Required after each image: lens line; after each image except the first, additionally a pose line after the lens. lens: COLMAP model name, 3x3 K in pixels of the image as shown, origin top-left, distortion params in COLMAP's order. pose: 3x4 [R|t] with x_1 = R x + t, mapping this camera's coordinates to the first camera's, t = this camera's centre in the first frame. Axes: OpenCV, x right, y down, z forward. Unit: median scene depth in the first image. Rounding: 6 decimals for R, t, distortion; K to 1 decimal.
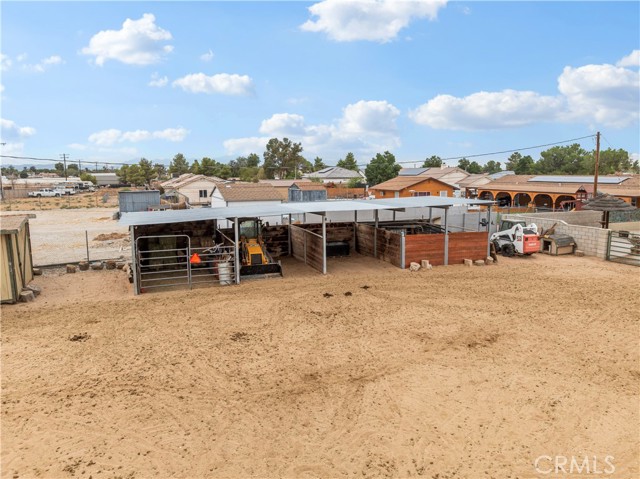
lens RADIAL K [[449.2, 0, 320.0], [0, 449.2, 239.5], [0, 0, 1]] dist [-0.060865, 0.032875]
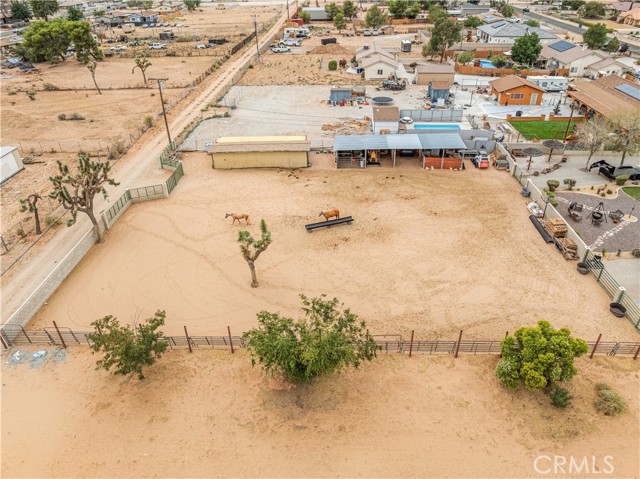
lens RADIAL K [[449.2, 0, 320.0], [0, 449.2, 239.5], [0, 0, 1]] dist [-0.060865, 0.032875]
pose [[0.909958, 0.213502, -0.355519, 0.929066], [-0.046028, 0.903990, 0.425069, -0.946205], [0.412139, -0.370431, 0.832420, -2.429172]]
